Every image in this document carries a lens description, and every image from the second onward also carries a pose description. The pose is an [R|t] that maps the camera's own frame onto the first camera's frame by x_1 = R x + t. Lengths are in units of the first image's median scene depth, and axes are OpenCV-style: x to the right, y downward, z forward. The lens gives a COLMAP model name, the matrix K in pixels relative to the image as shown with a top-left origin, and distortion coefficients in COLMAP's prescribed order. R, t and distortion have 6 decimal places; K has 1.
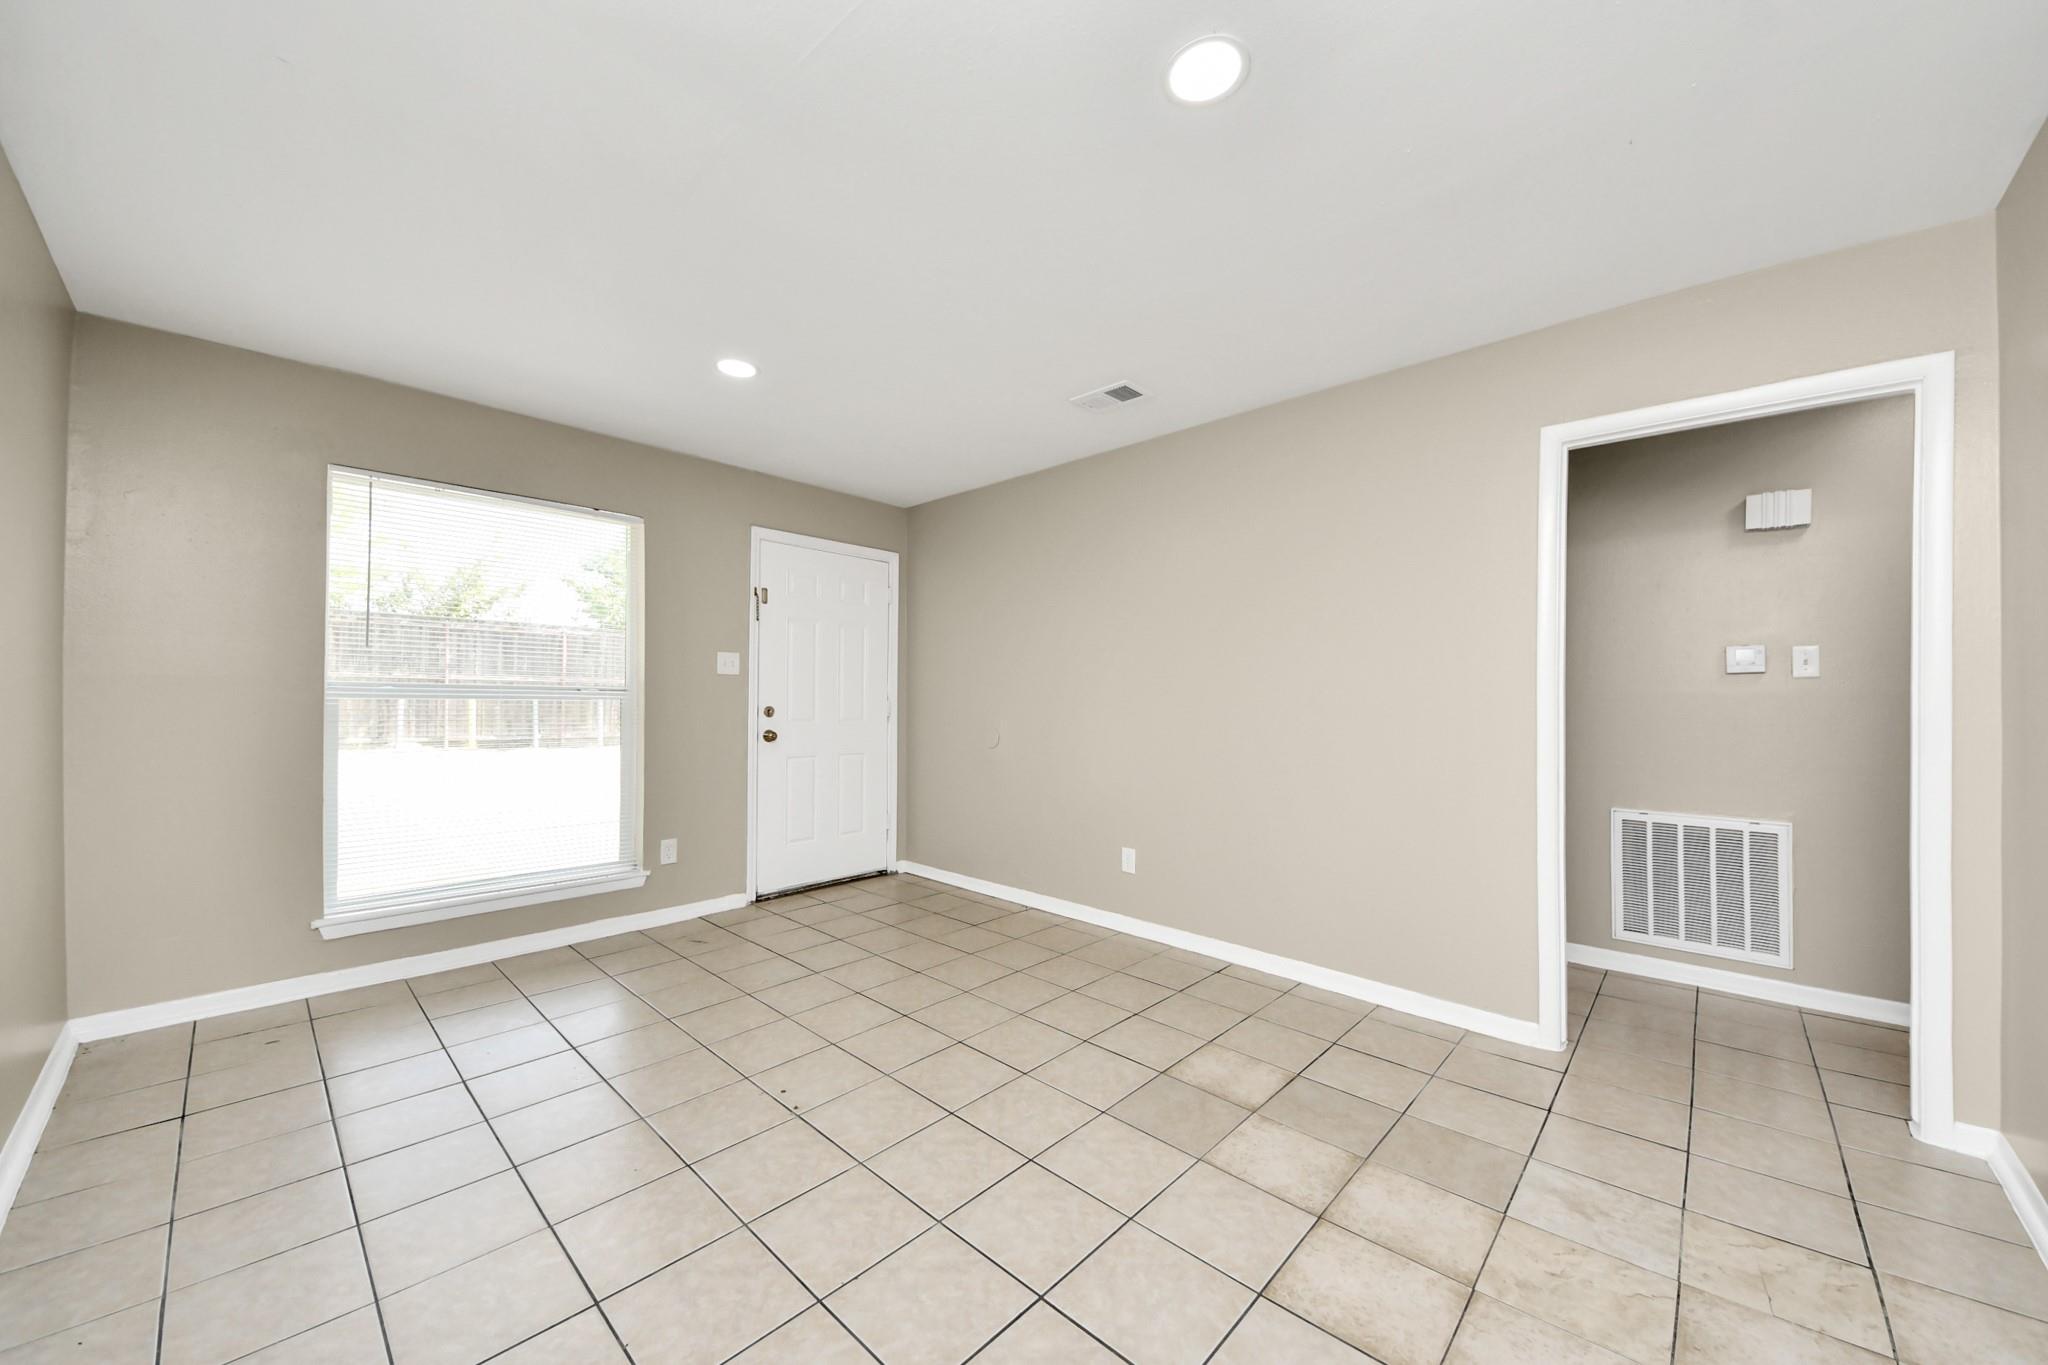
lens RADIAL K [[760.0, 0, 1039.1], [0, 760.0, 687.0], [0, 0, 1]] dist [0.042154, -0.018267]
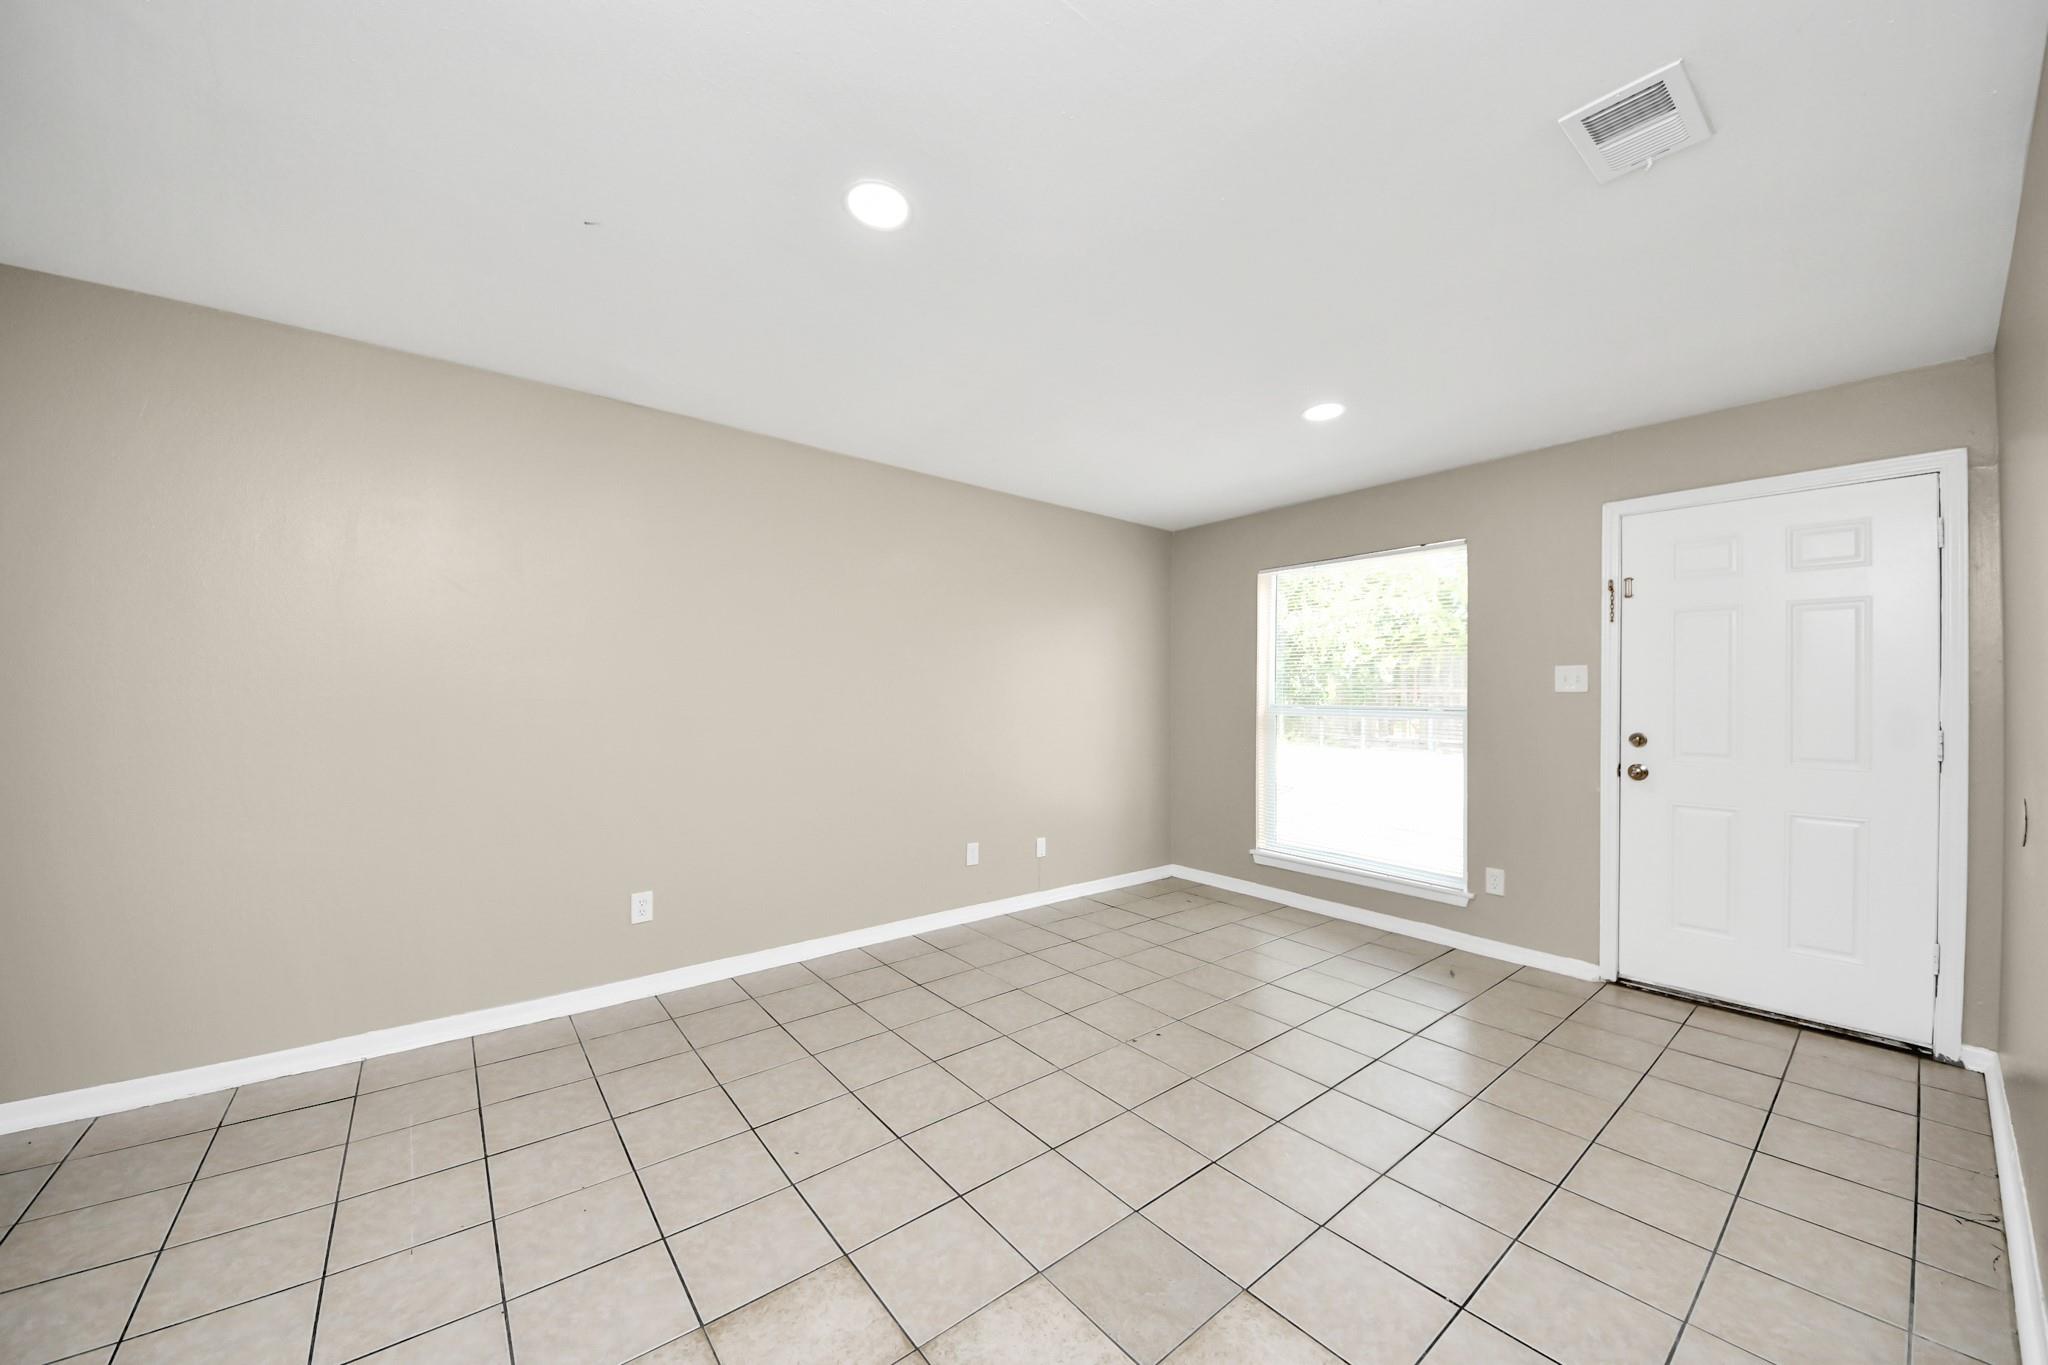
lens RADIAL K [[726.9, 0, 990.8], [0, 726.9, 686.2], [0, 0, 1]] dist [0.000405, -0.010532]
pose [[-0.182243, -0.024230, -0.982955, 0.478034], [-0.000262, 0.999697, -0.024594, -0.003288], [0.983253, -0.004225, -0.182194, 0.518372]]
